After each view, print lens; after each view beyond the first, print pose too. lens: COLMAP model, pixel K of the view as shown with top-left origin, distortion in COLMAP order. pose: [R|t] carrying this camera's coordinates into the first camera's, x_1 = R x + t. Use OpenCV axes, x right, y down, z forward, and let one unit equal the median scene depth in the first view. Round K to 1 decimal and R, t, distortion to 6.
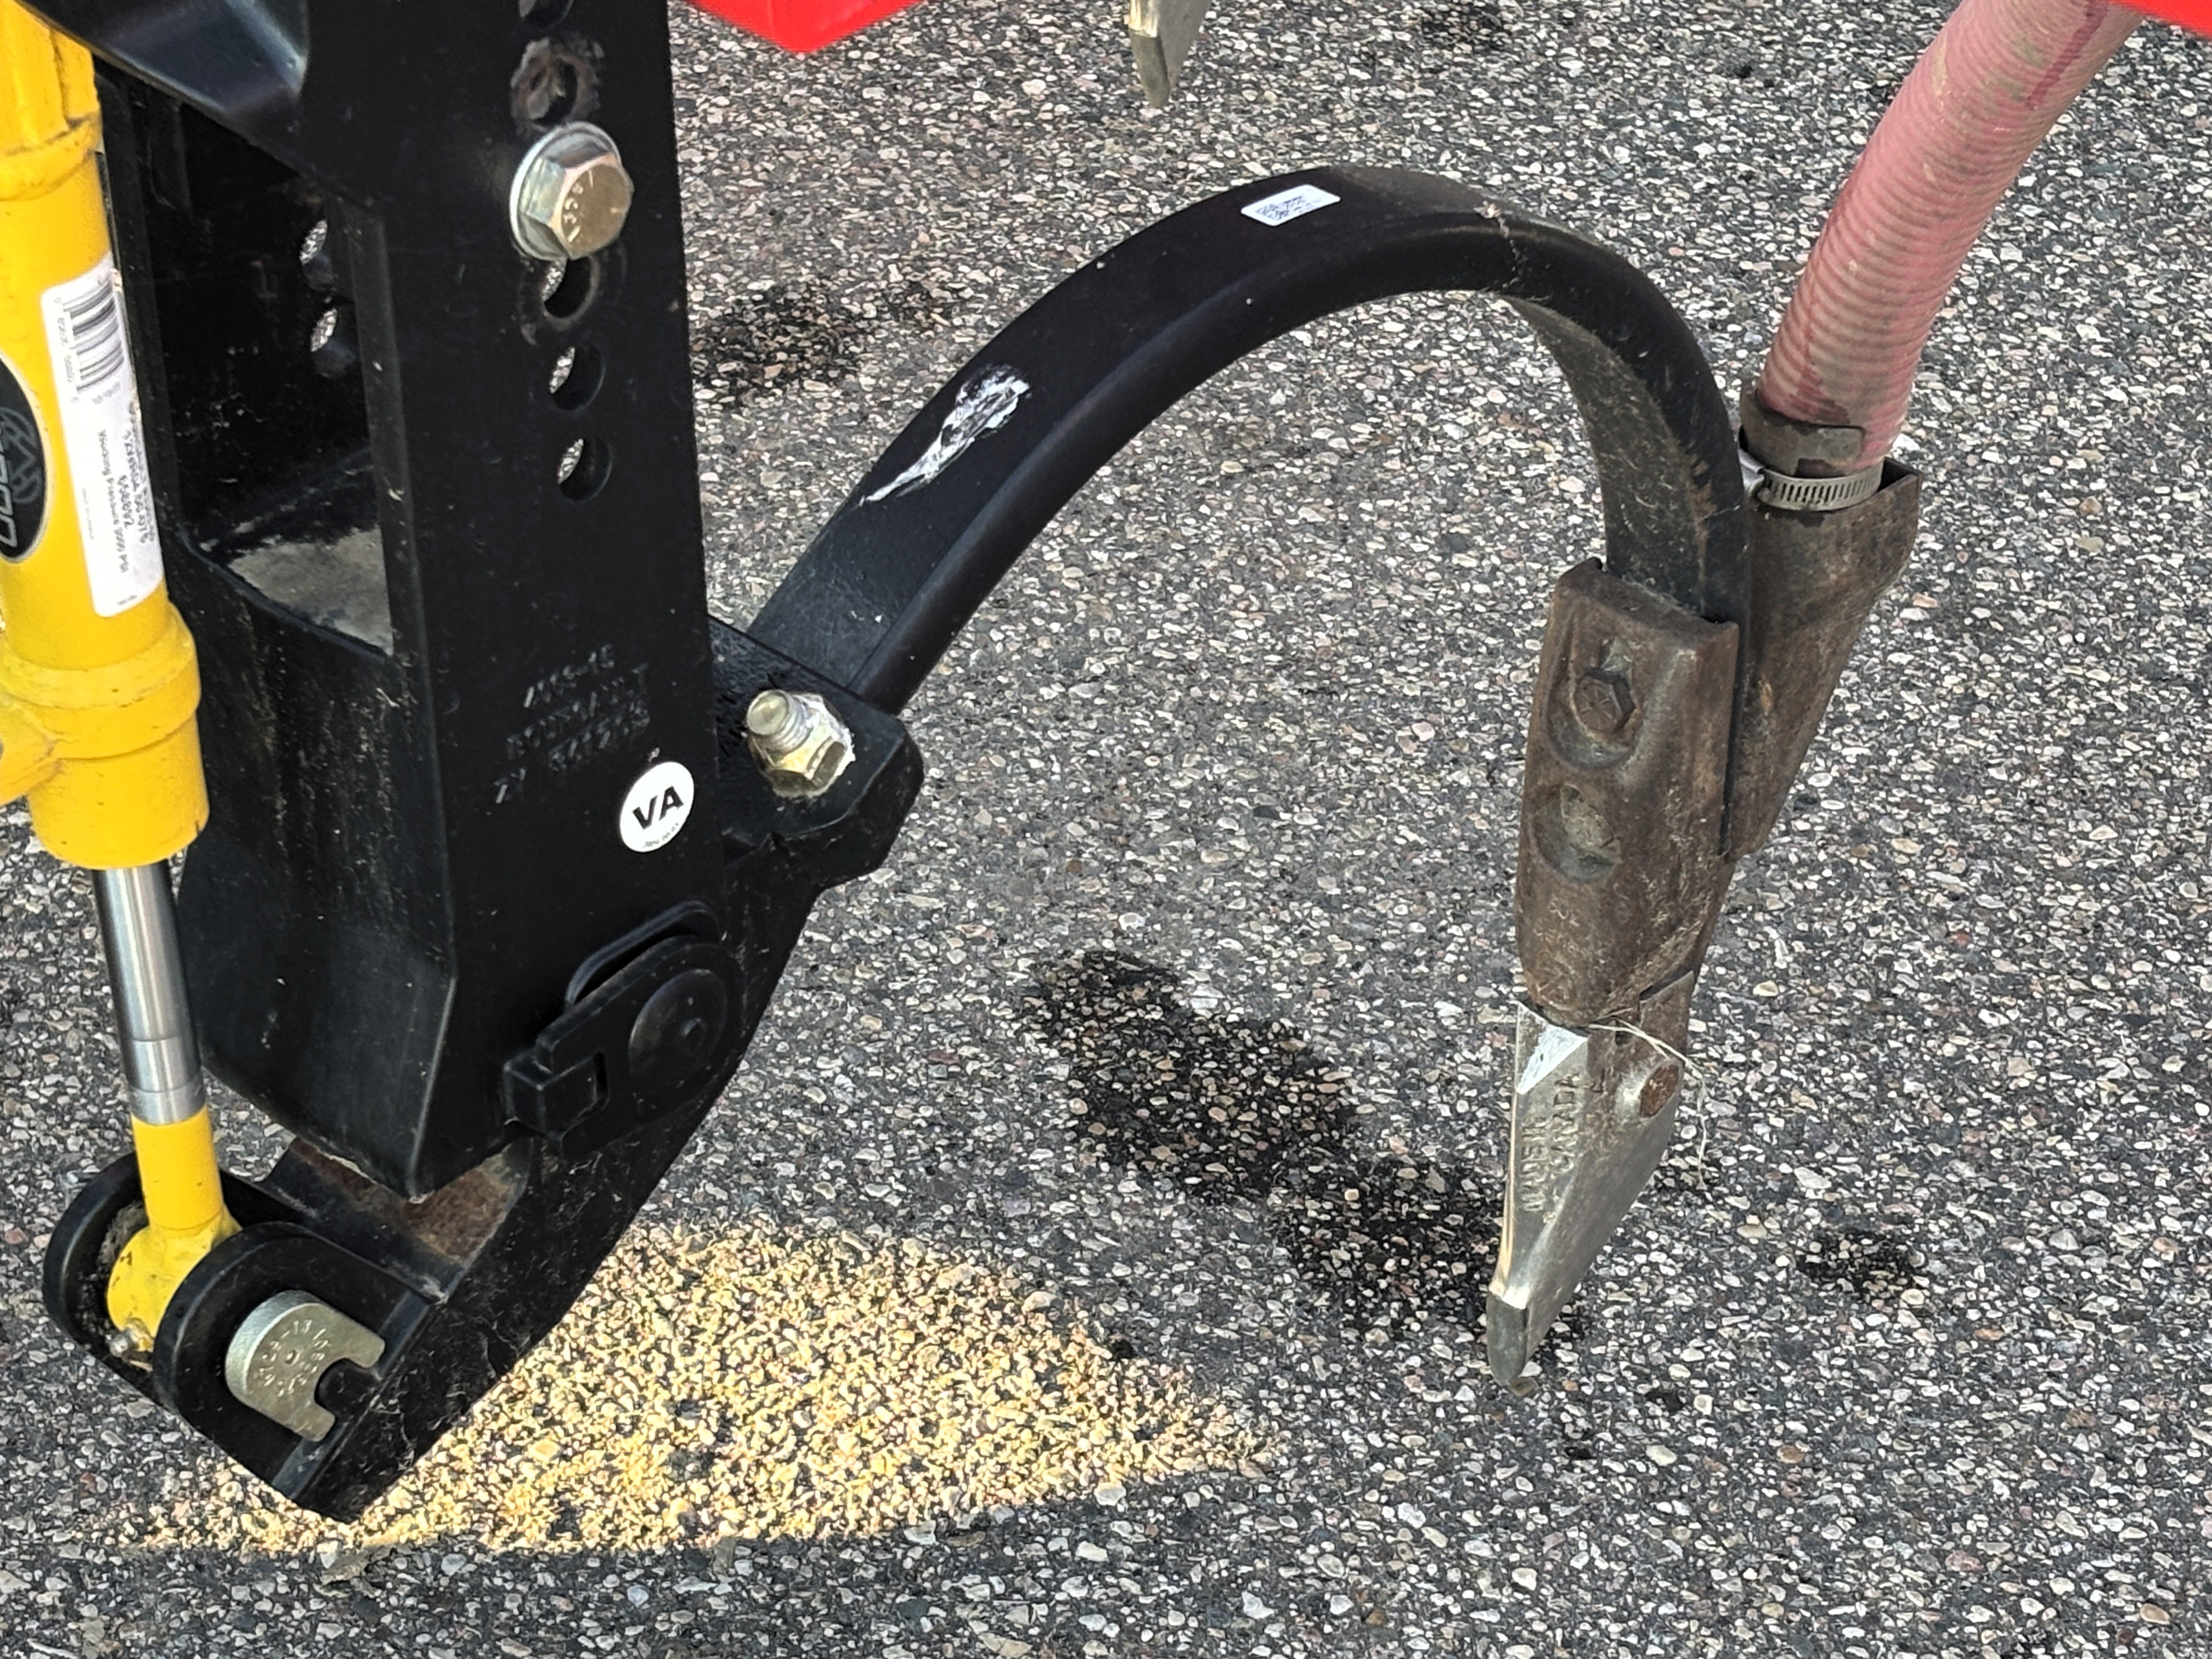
lens RADIAL K [[5591.0, 0, 1102.1], [0, 5591.0, 832.9], [0, 0, 1]] dist [0.219570, 0.000000]
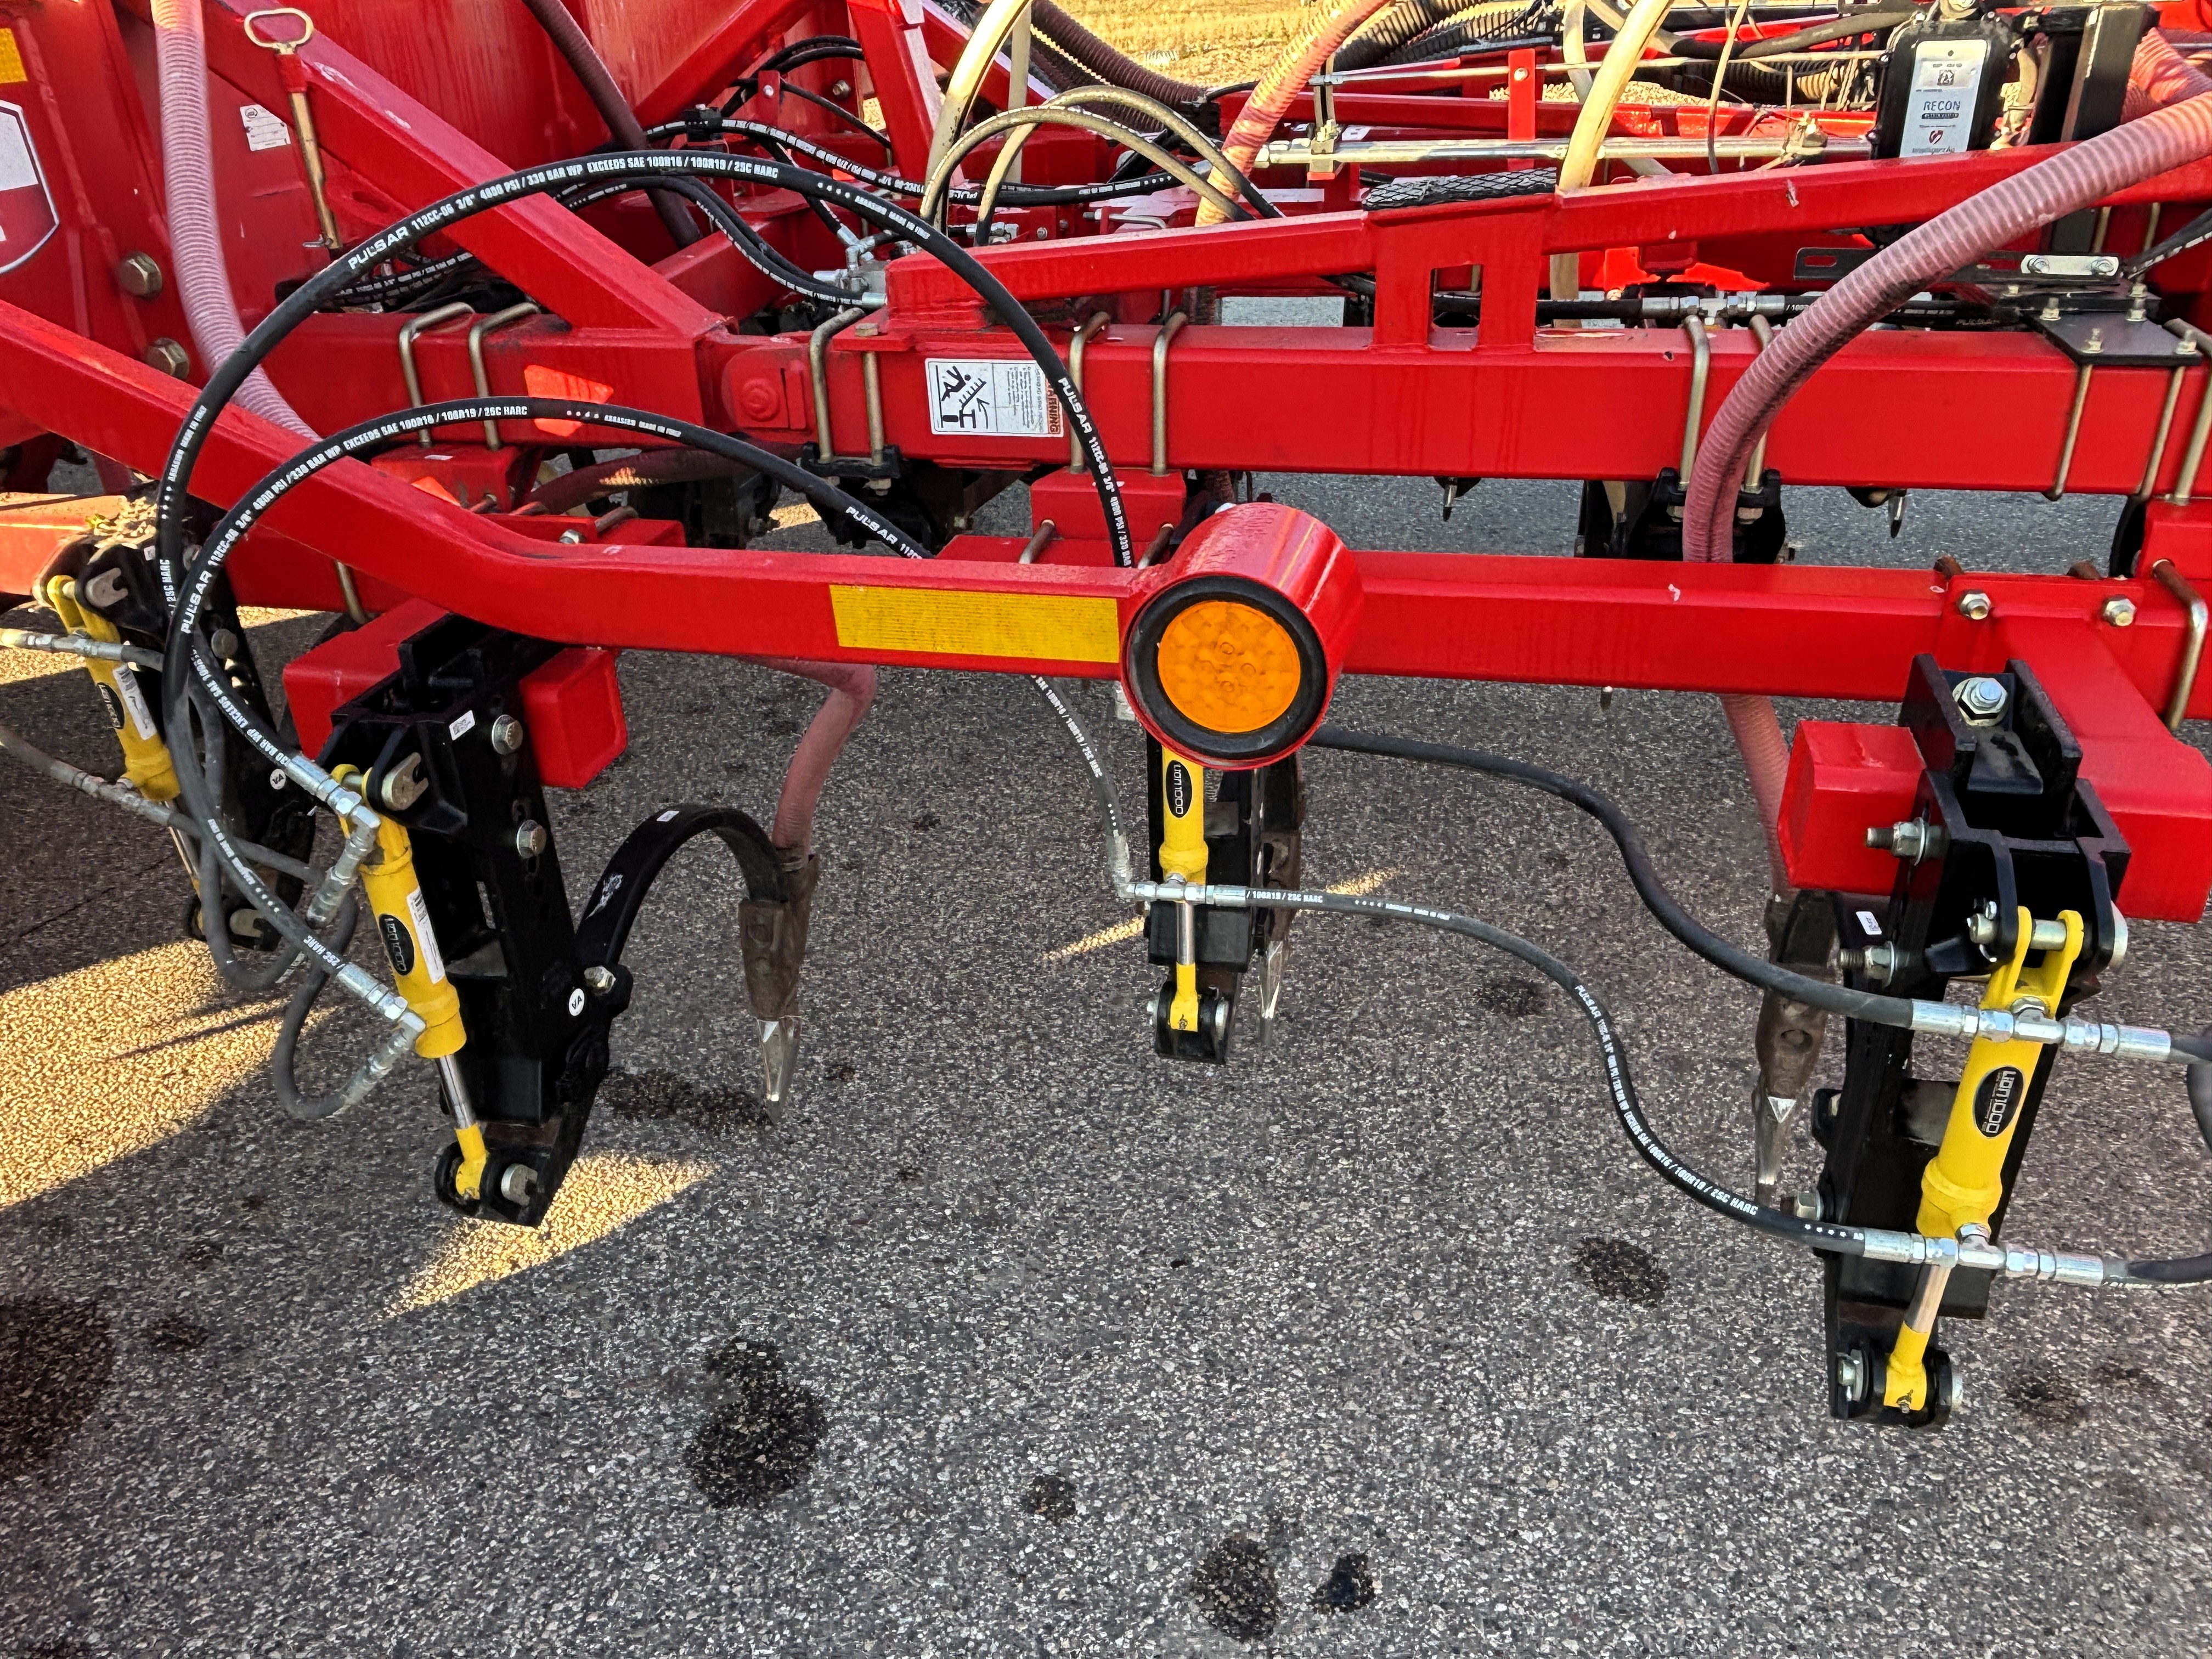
lens RADIAL K [[1640.8, 0, 1090.9], [0, 1640.8, 833.6], [0, 0, 1]] dist [0.025615, -0.019879]
pose [[0.864632, -0.261235, 0.429147, -0.206353], [0.312542, 0.948461, -0.052341, 0.048543], [-0.393356, 0.179382, 0.901717, -0.112703]]
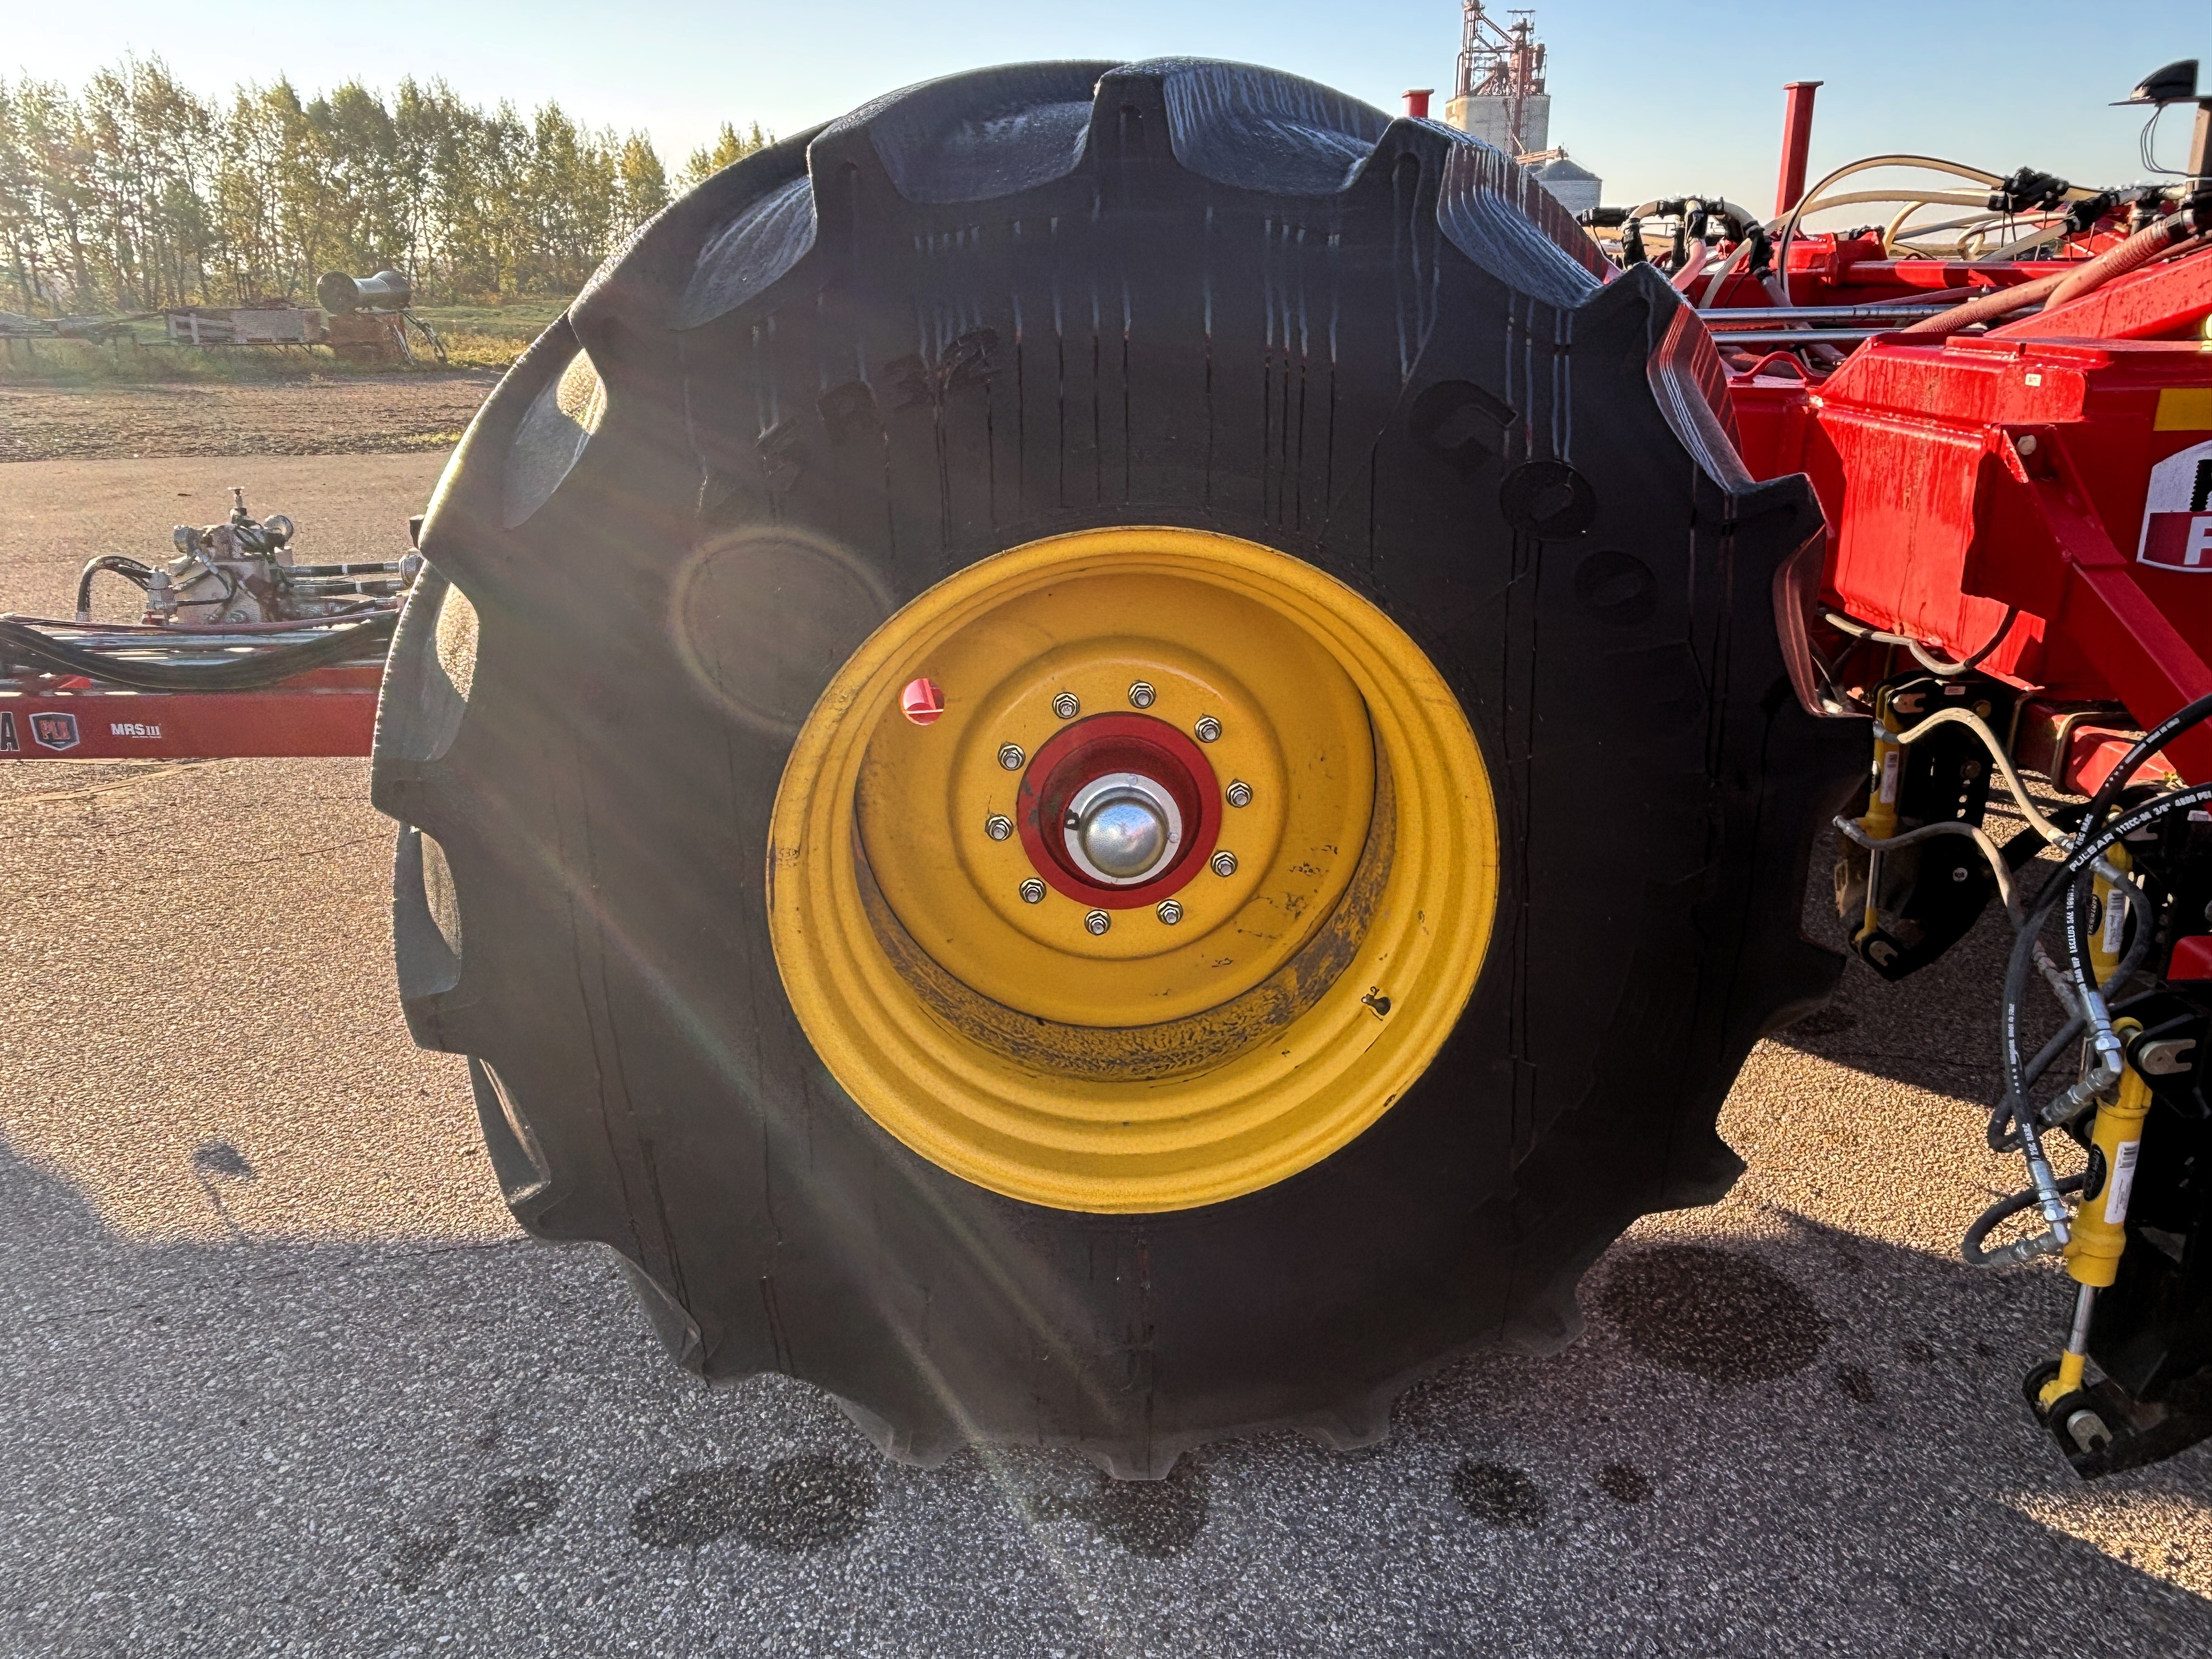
lens RADIAL K [[1640.8, 0, 1103.0], [0, 1640.8, 816.7], [0, 0, 1]] dist [0.025615, -0.019879]
pose [[0.715457, 0.236599, -0.657376, 0.018788], [-0.404073, 0.907711, -0.113076, 0.106753], [0.569953, 0.346529, 0.745031, -0.355103]]
